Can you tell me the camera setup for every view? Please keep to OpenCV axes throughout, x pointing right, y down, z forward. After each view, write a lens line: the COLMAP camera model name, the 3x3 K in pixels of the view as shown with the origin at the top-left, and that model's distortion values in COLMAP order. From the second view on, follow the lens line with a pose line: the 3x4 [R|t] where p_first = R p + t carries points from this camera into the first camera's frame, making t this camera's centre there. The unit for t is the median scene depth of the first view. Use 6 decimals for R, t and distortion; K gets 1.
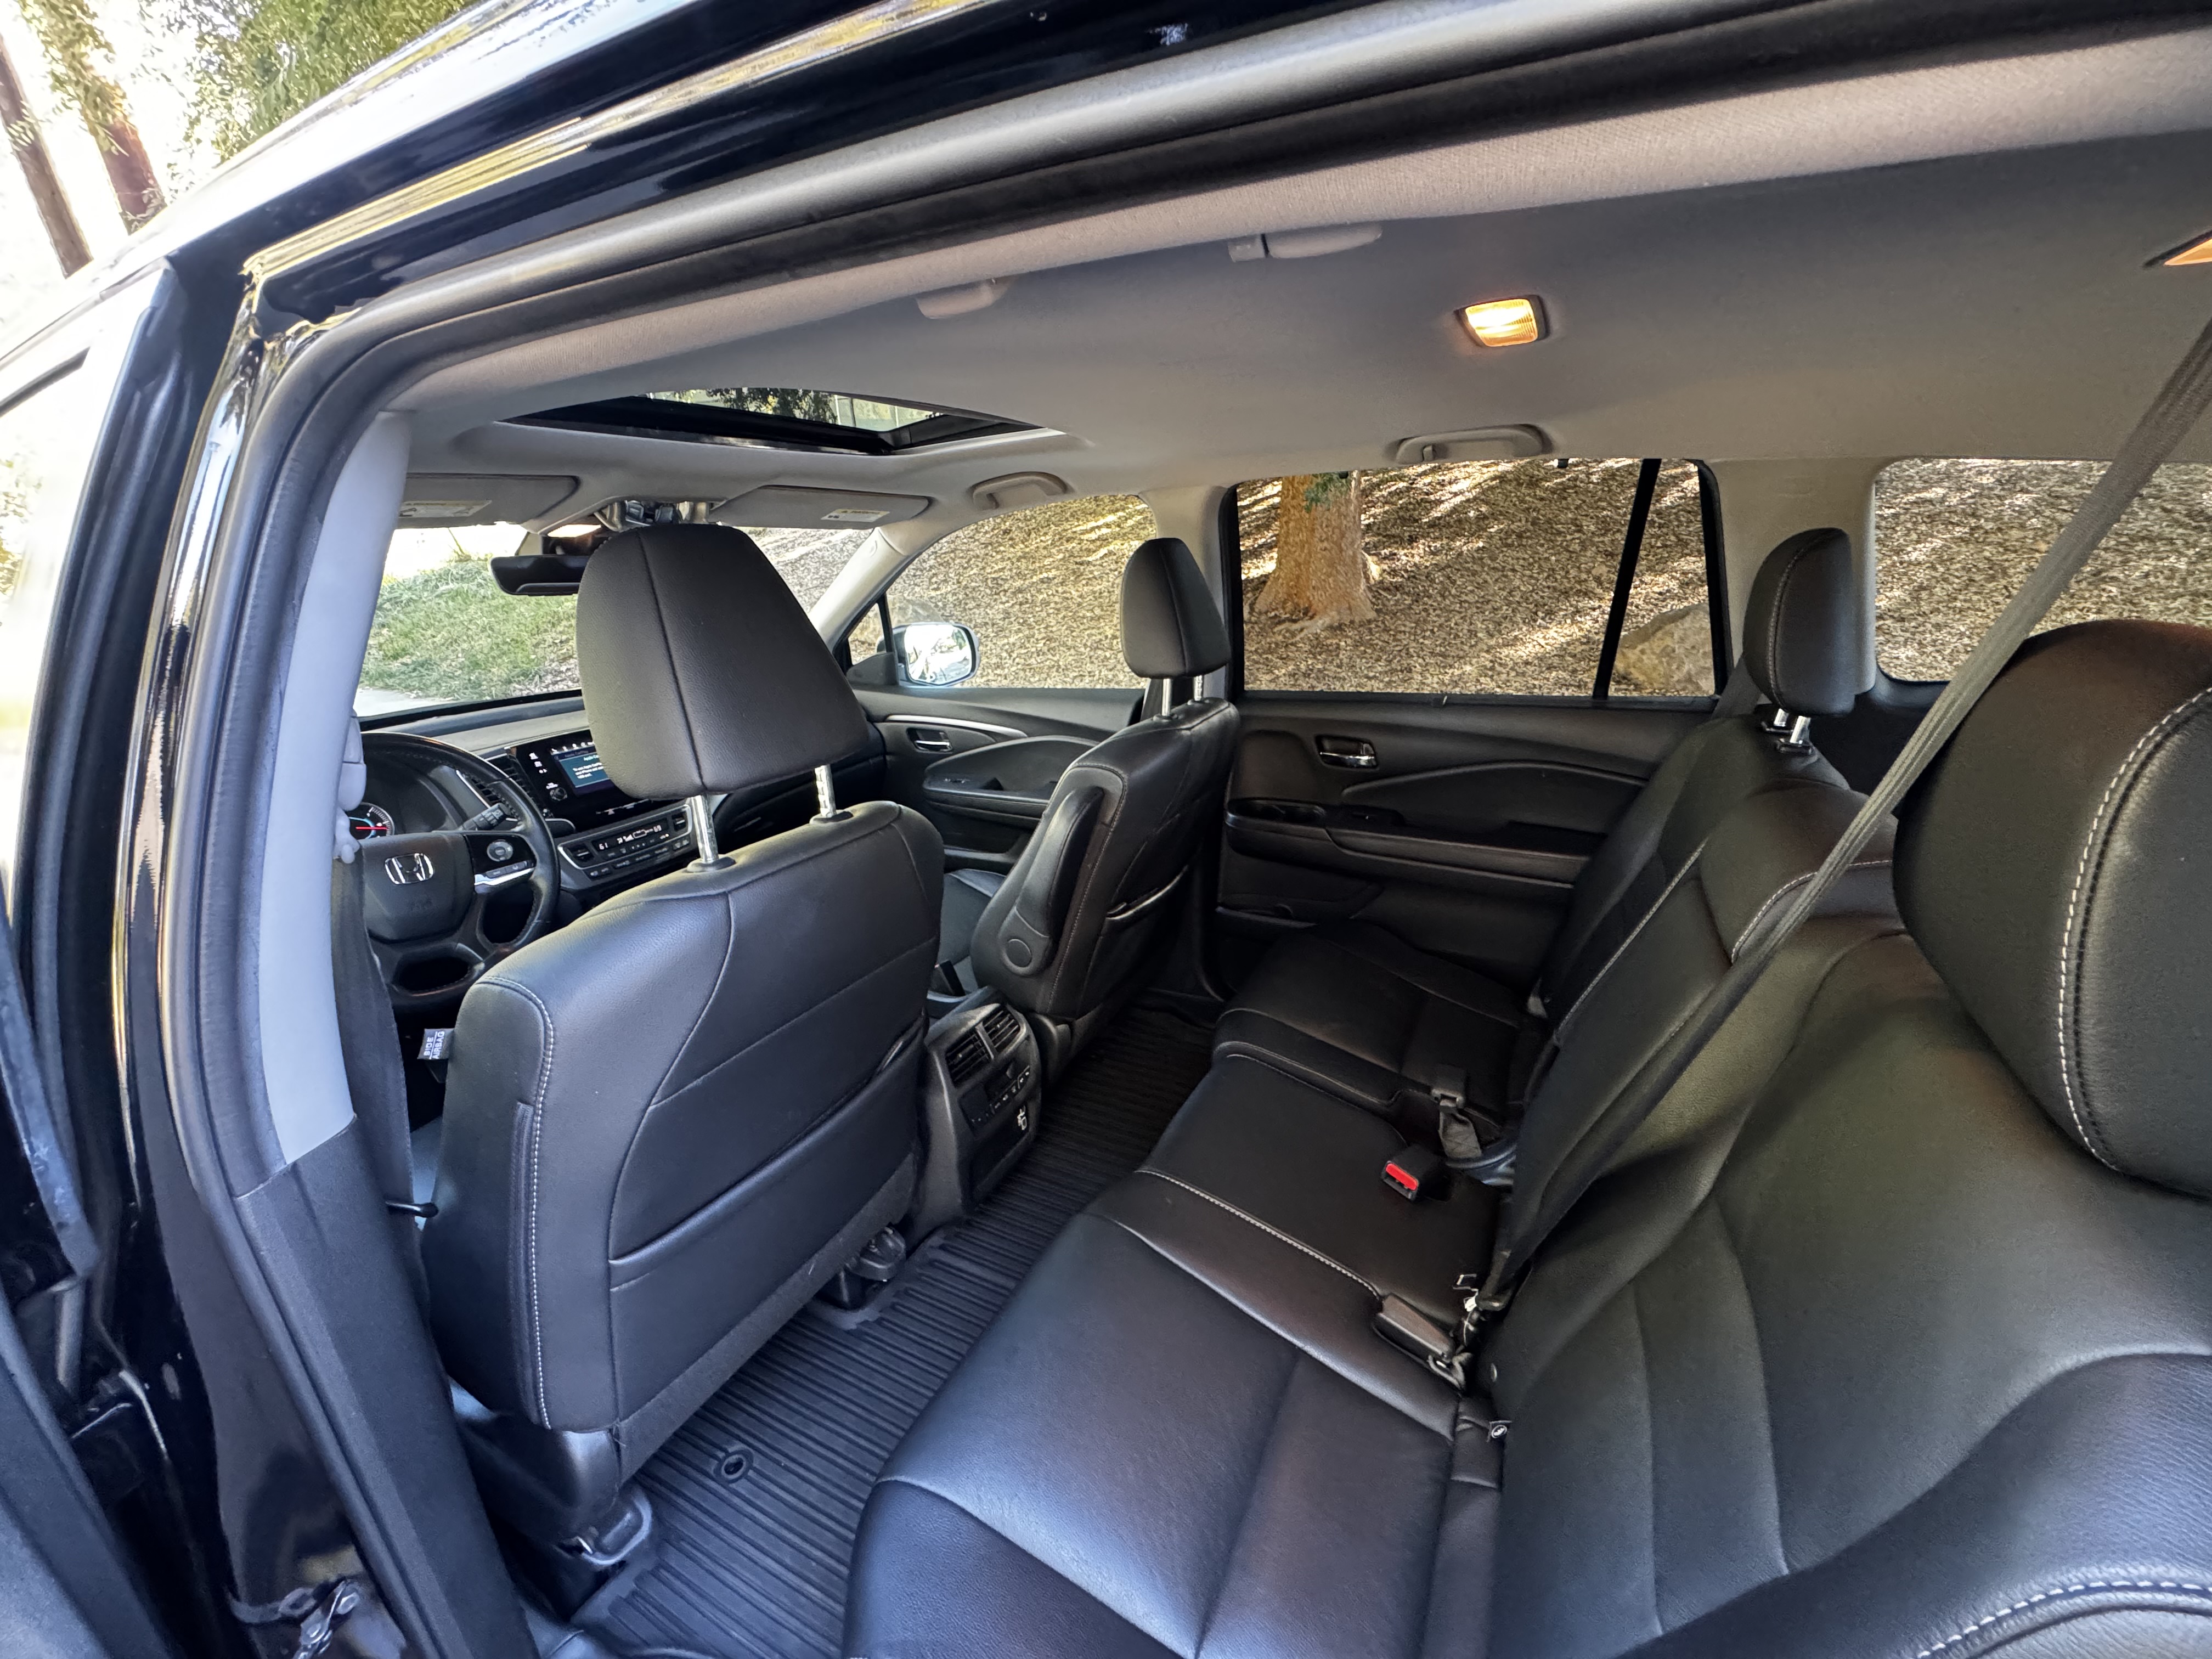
lens RADIAL K [[885.0, 0, 1103.5], [0, 885.0, 822.0], [0, 0, 1]] dist [-0.003232, 0.000407]
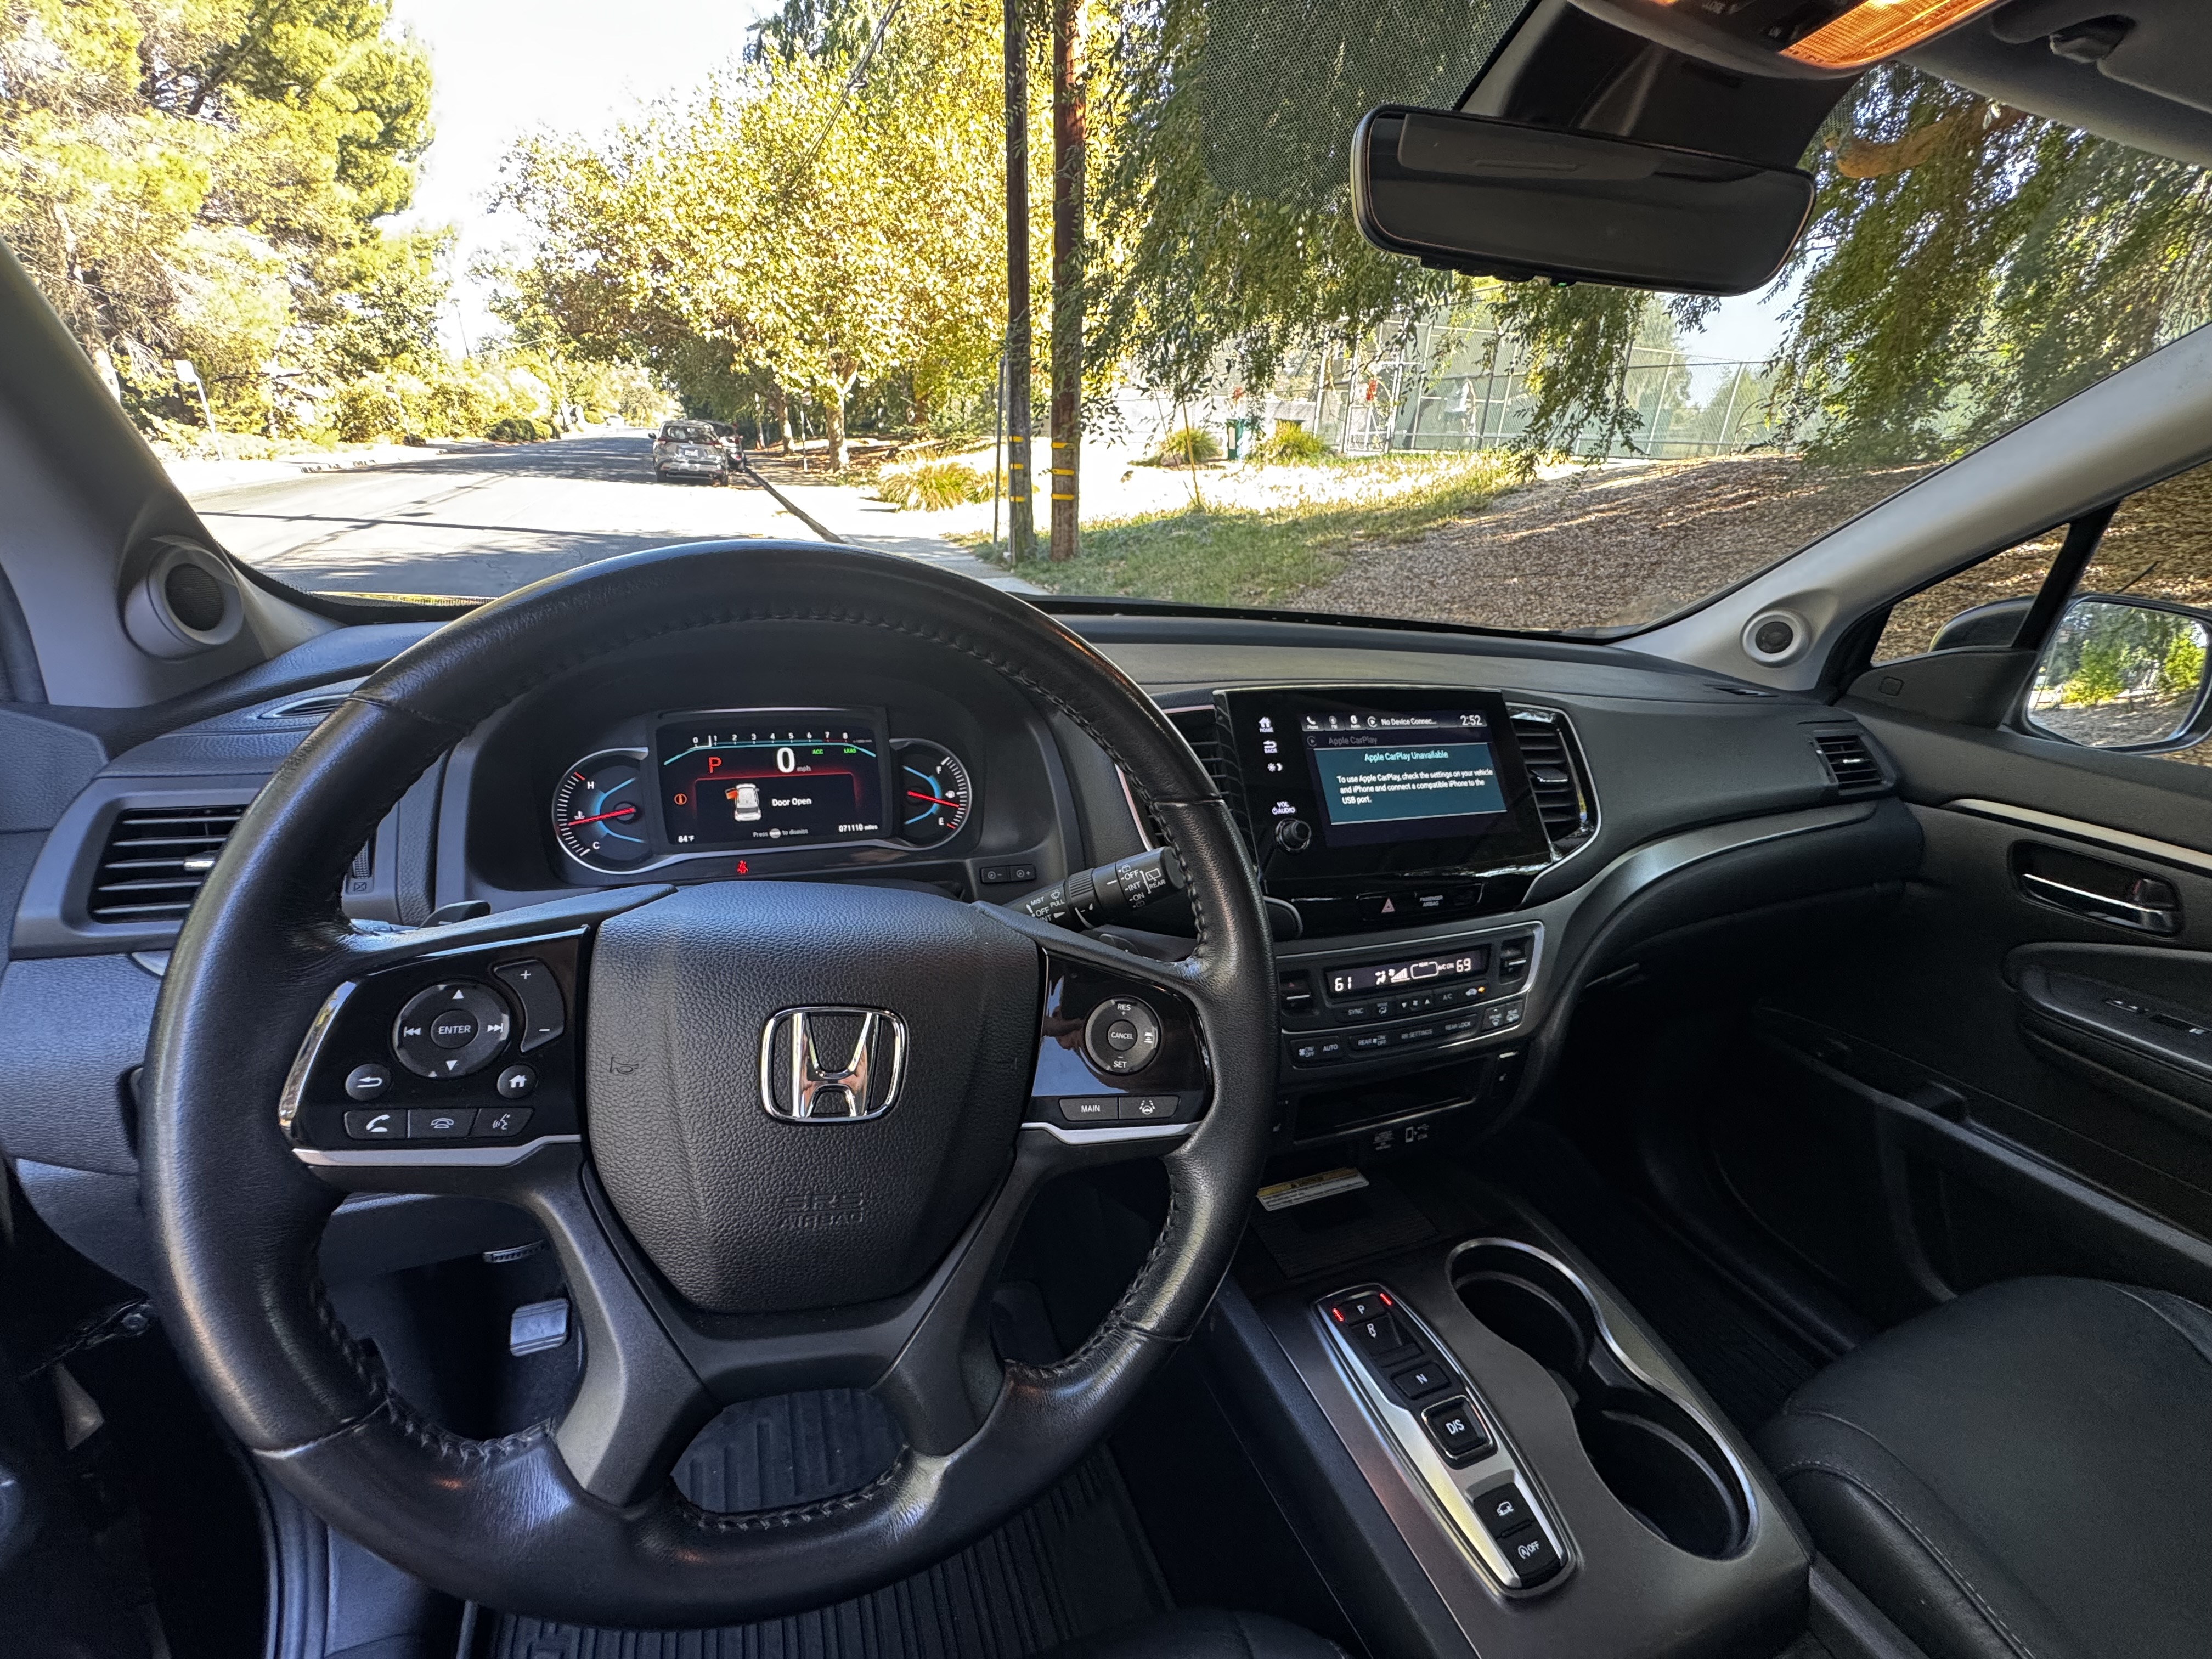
lens RADIAL K [[885.0, 0, 1104.8], [0, 885.0, 827.3], [0, 0, 1]] dist [-0.003232, 0.000407]
pose [[0.758795, 0.290823, -0.582796, -0.109698], [-0.284700, 0.952869, 0.104818, -0.012490], [0.585812, 0.086387, 0.805830, 0.154217]]
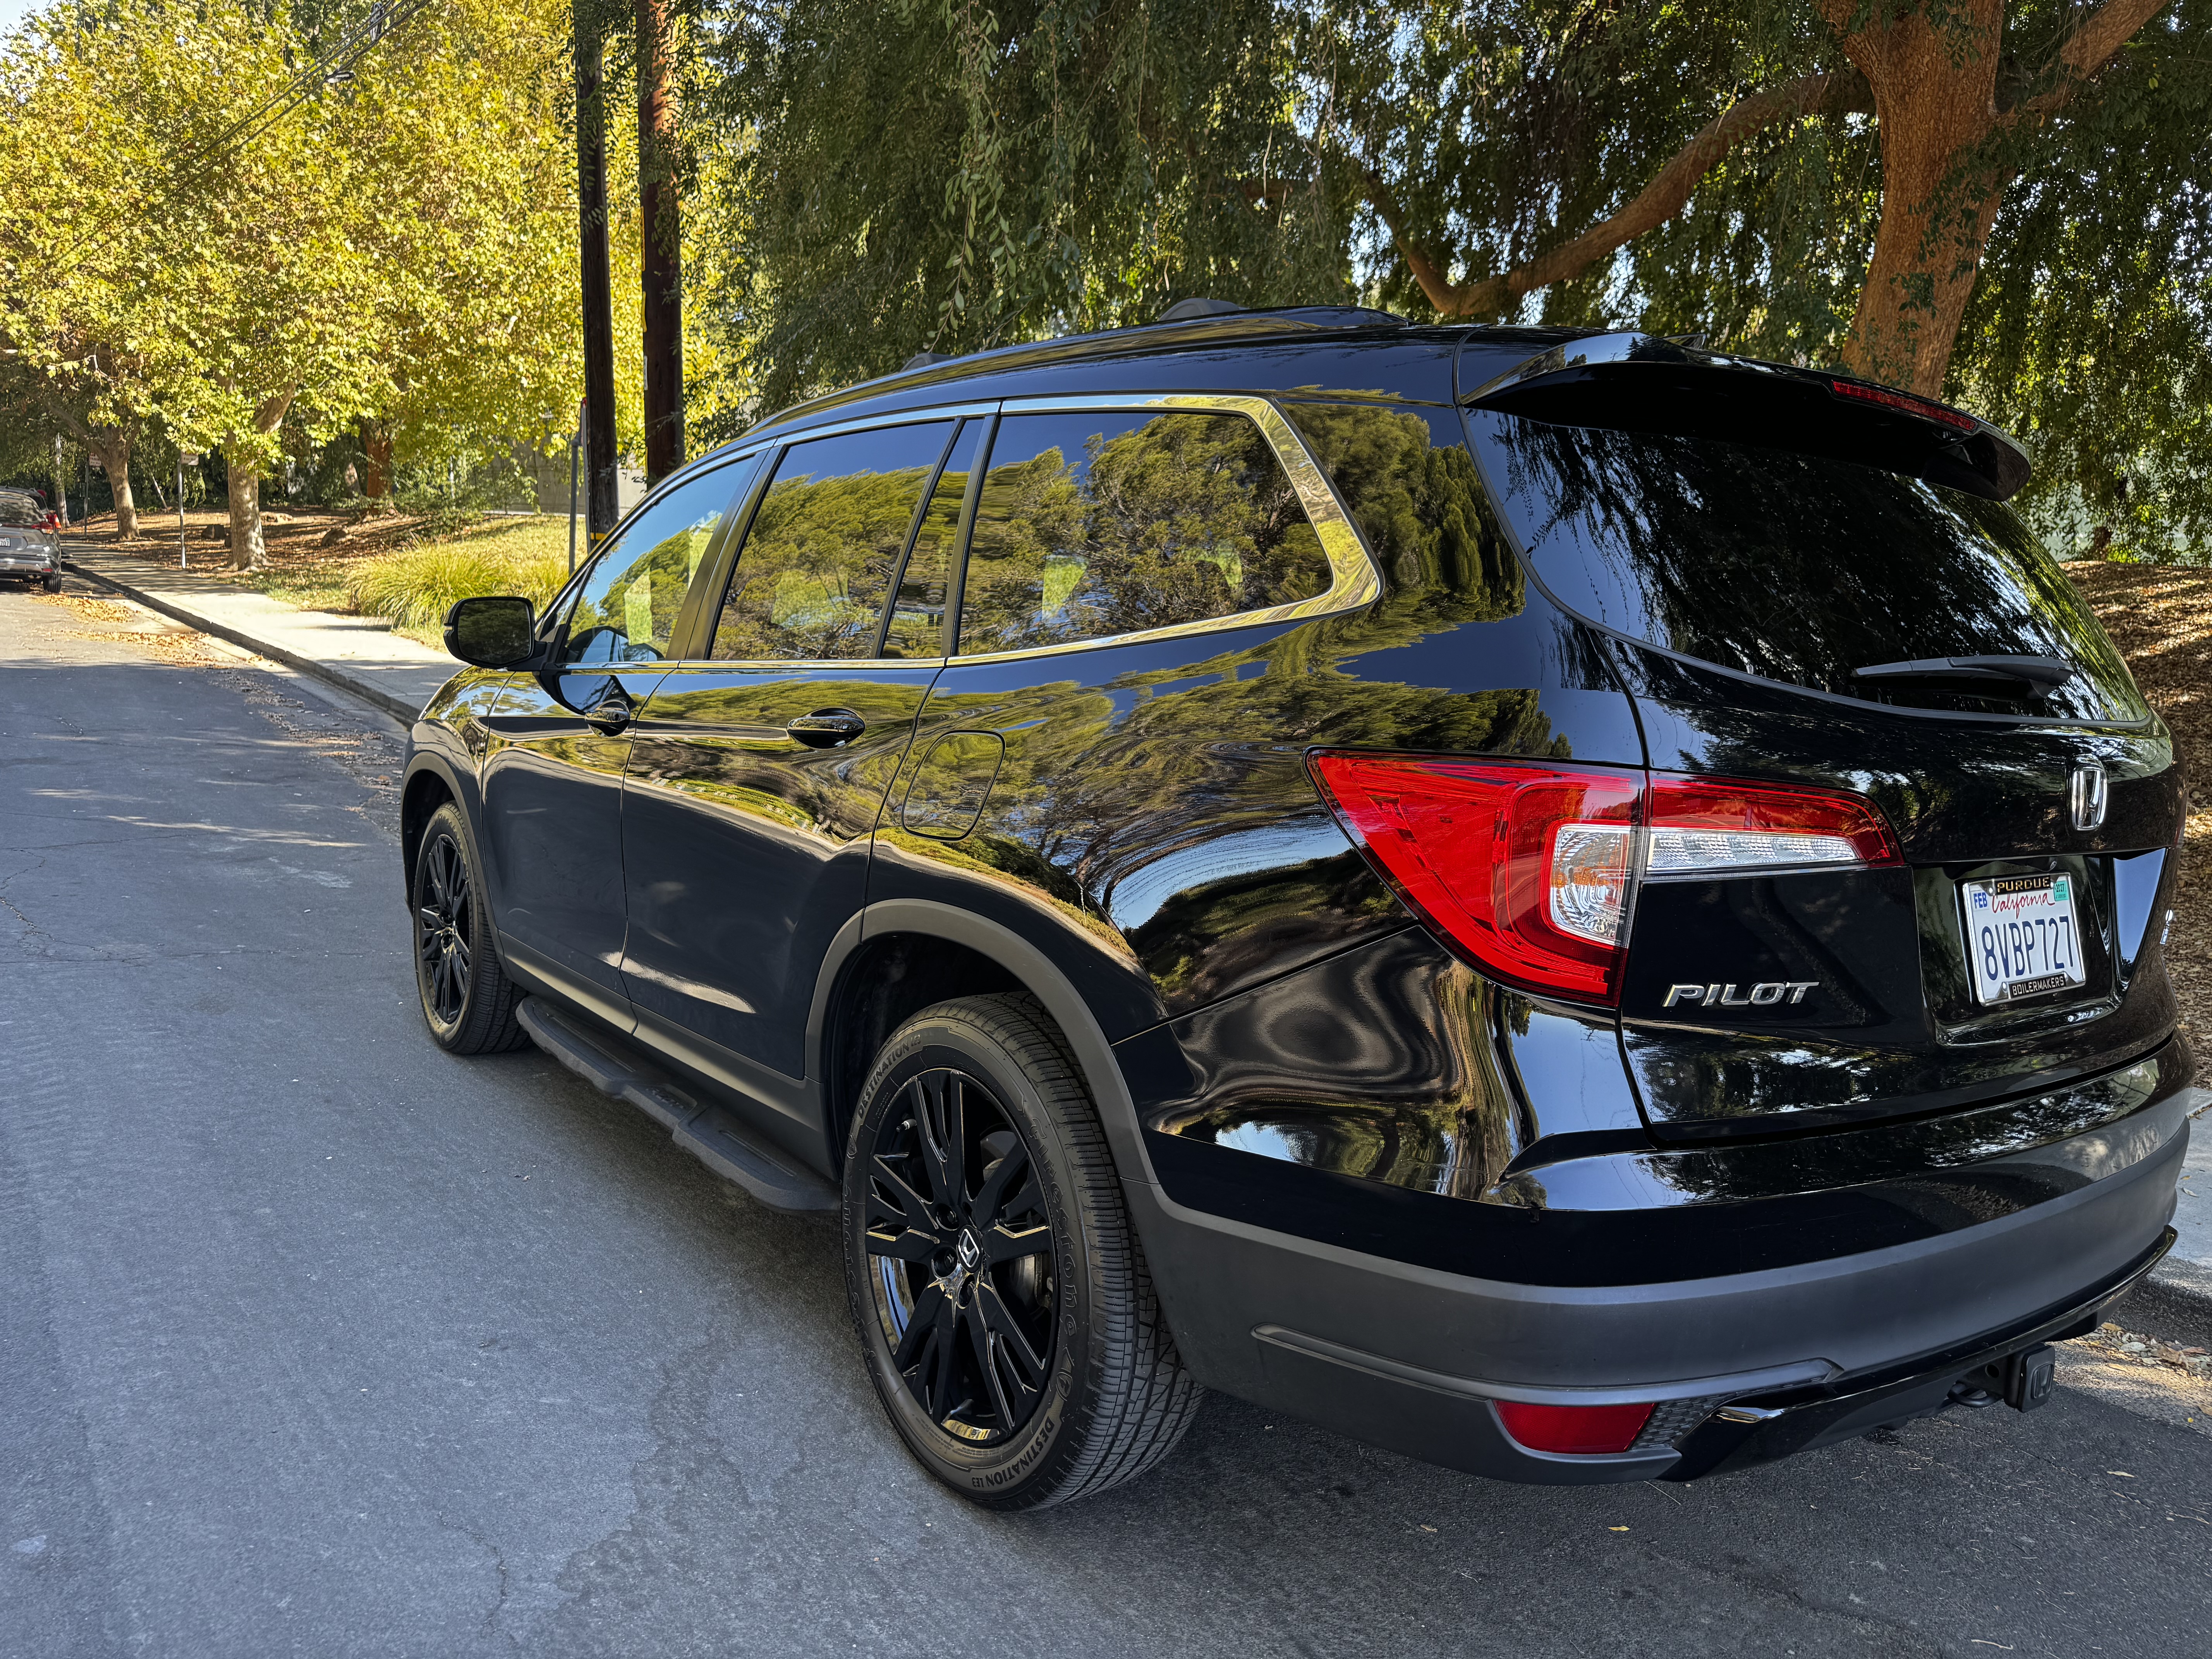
lens RADIAL K [[1563.3, 0, 1111.5], [0, 1563.3, 824.8], [0, 0, 1]] dist [0.013484, -0.014227]
pose [[0.902538, 0.121742, -0.413042, 0.204019], [-0.205636, 0.964615, -0.165020, 0.126715], [0.378337, 0.233873, 0.895637, -0.279203]]
